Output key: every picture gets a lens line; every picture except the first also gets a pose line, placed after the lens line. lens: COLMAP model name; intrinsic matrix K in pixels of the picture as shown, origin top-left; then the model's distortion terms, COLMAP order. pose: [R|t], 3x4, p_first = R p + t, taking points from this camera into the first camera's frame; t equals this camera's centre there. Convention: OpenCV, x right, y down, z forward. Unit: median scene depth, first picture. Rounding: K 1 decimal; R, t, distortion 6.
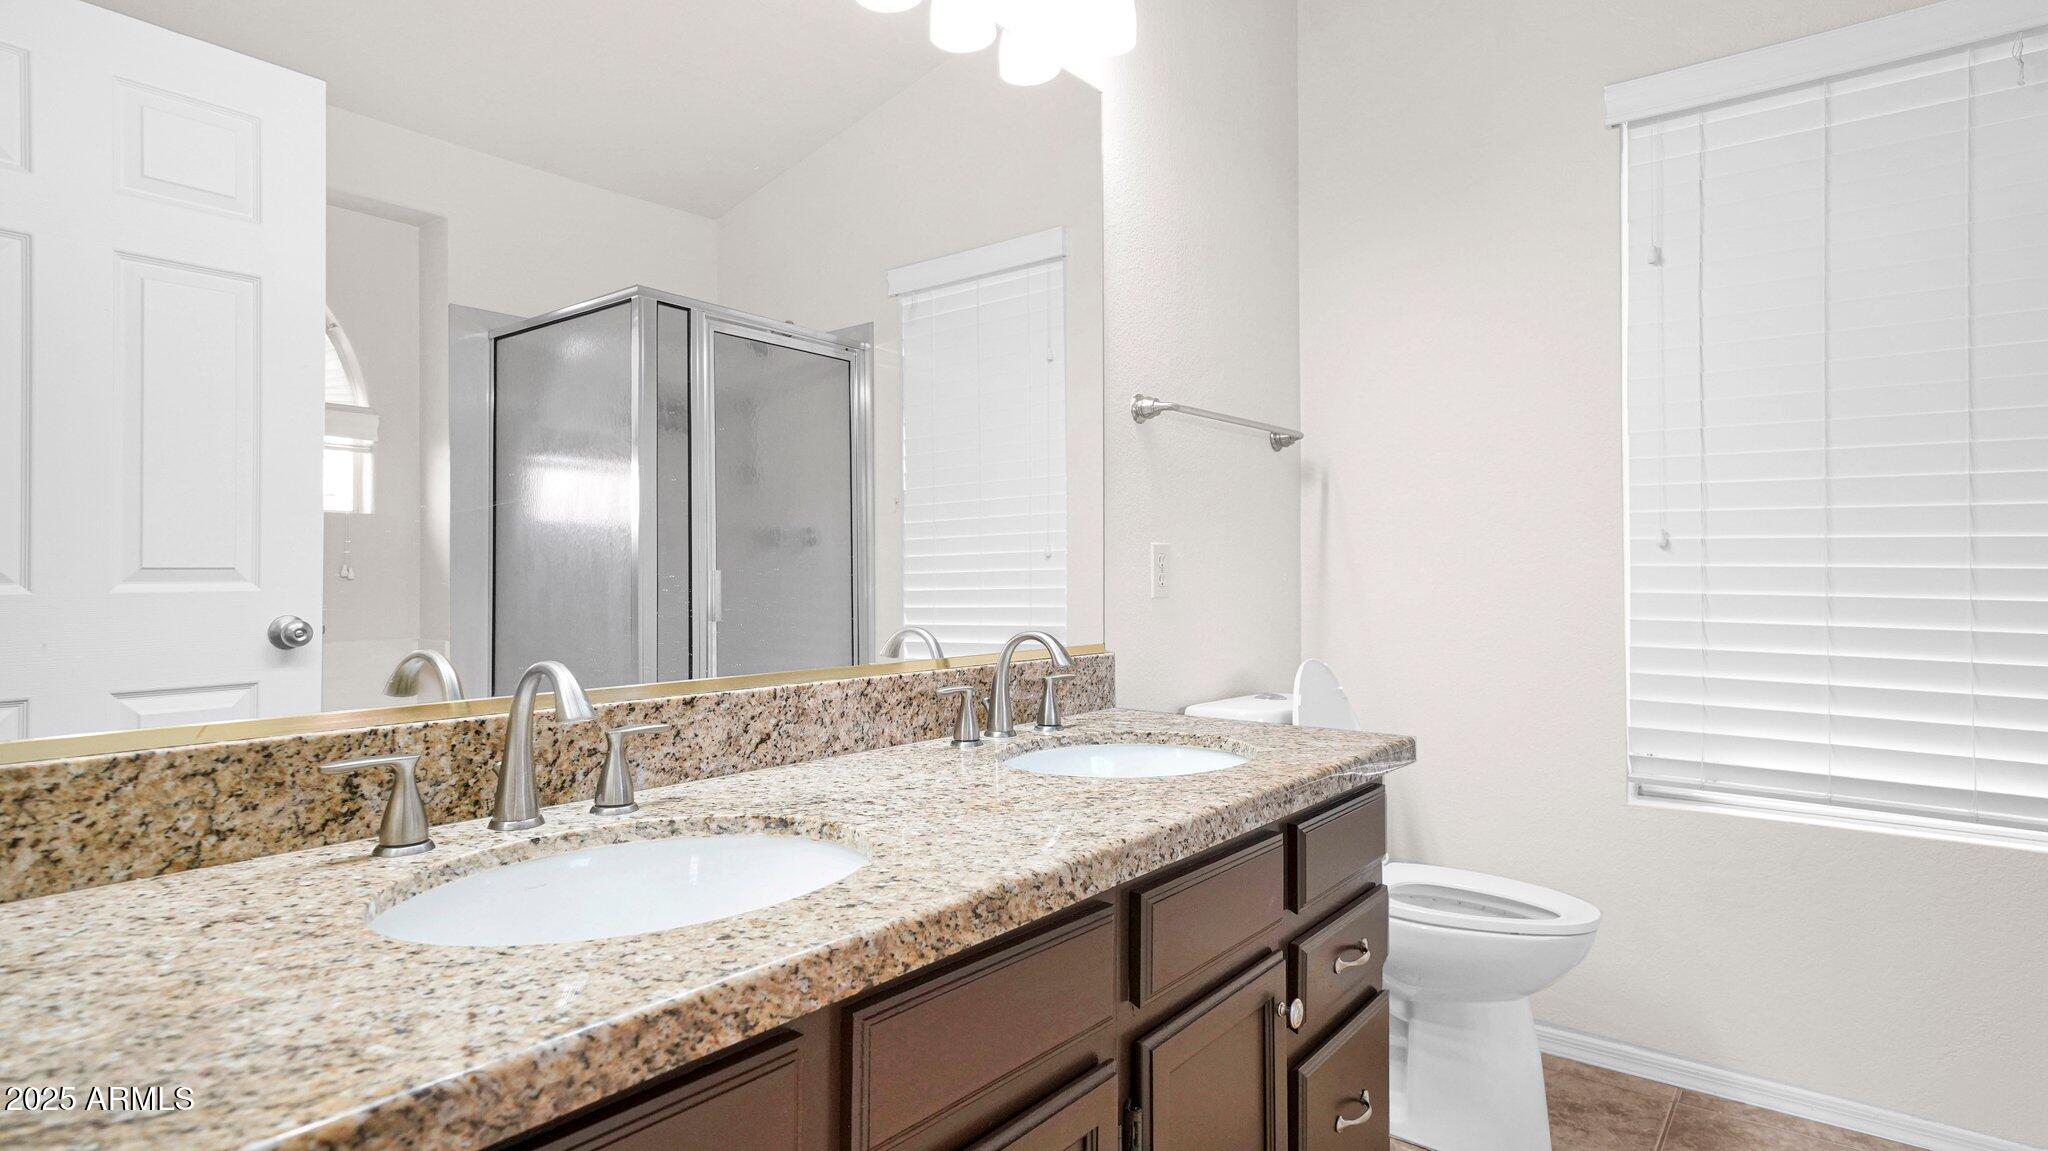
lens RADIAL K [[1028.4, 0, 1024.0], [0, 1028.4, 575.5], [0, 0, 1]] dist [0.000718, 0.000034]
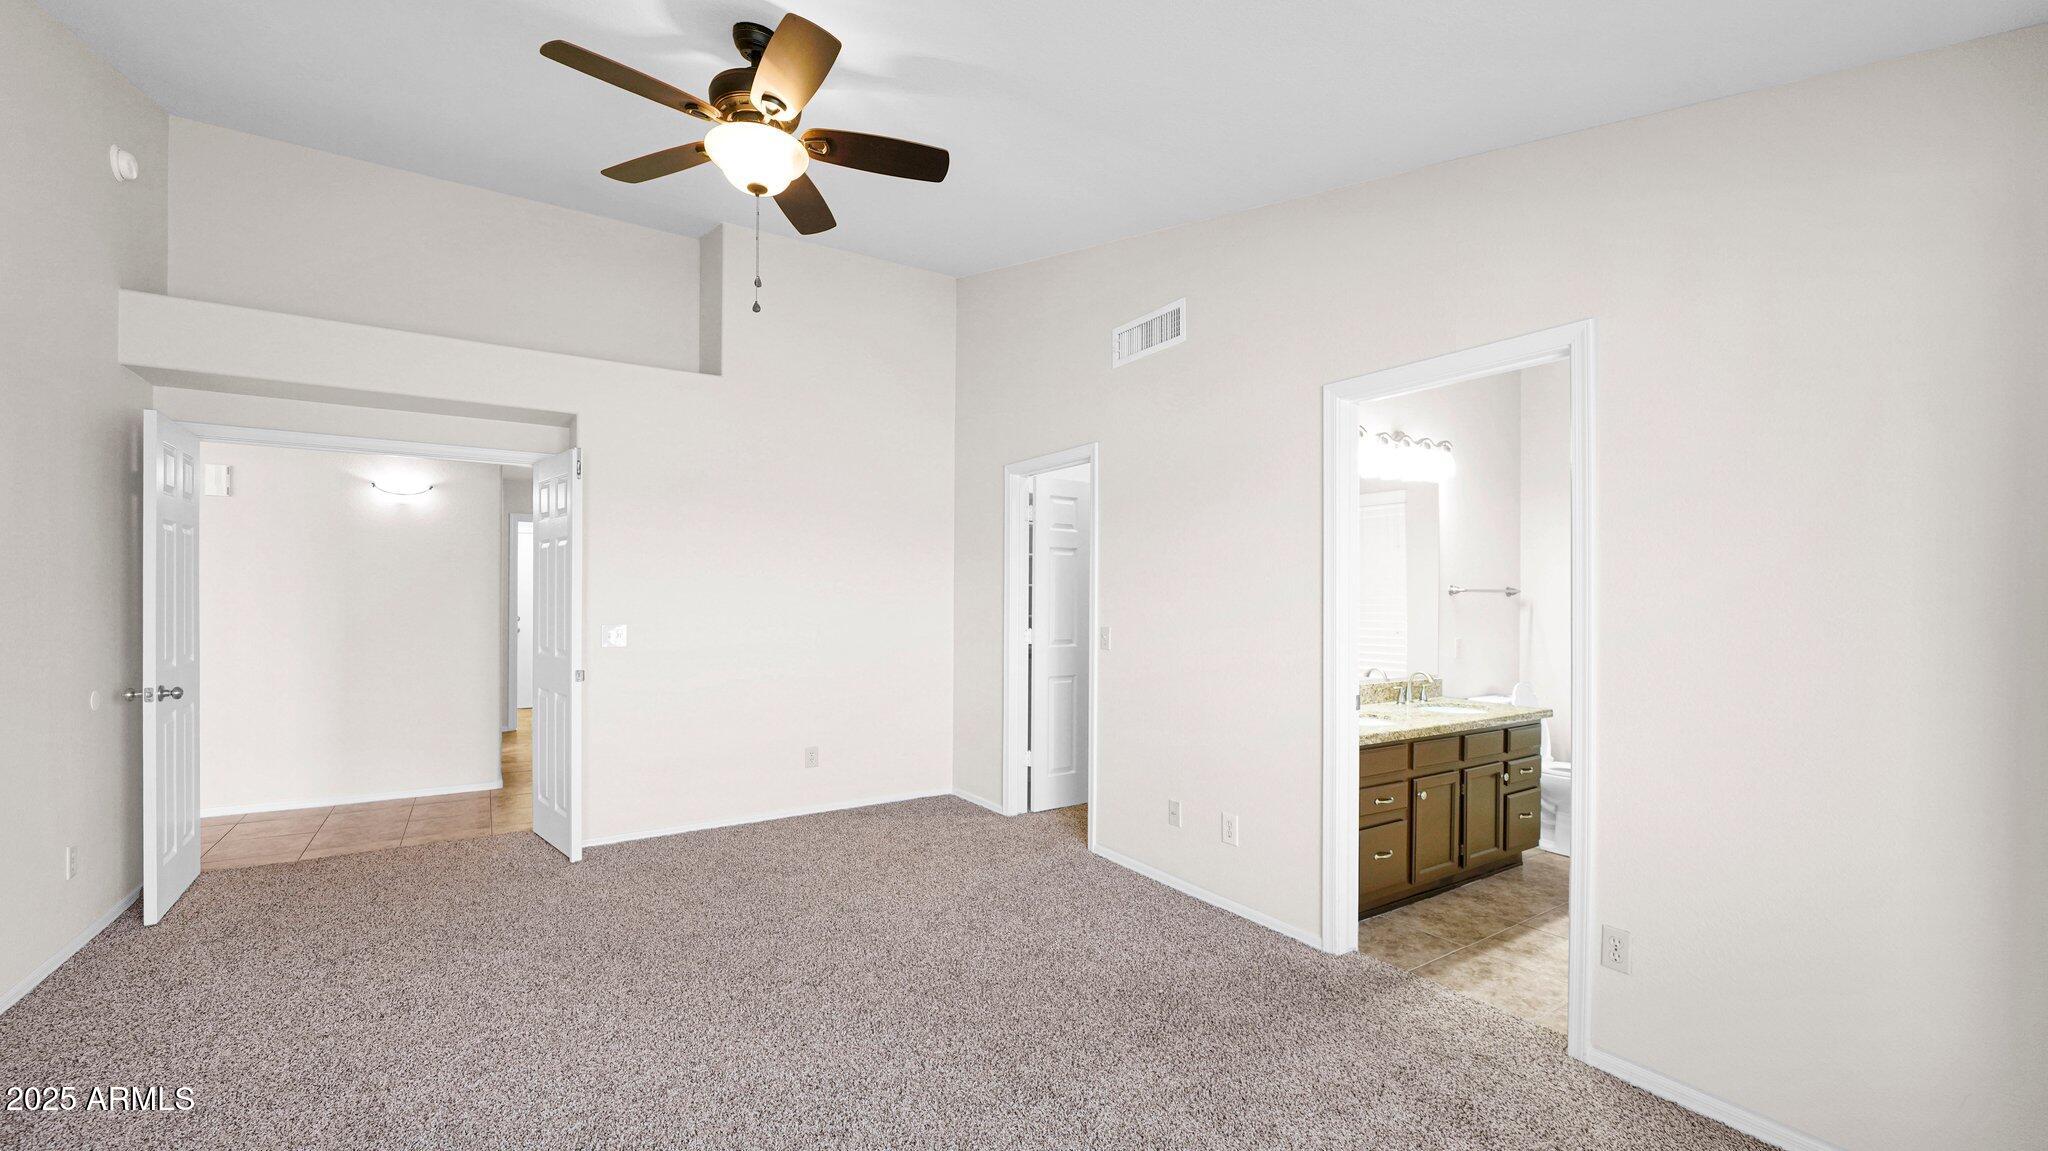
lens RADIAL K [[821.6, 0, 1024.0], [0, 821.6, 575.5], [0, 0, 1]] dist [0.000616, 0.000020]
pose [[0.949282, 0.002059, -0.314420, -0.369206], [-0.006312, 0.999902, -0.012509, -0.212351], [0.314364, 0.013859, 0.949201, -1.914764]]
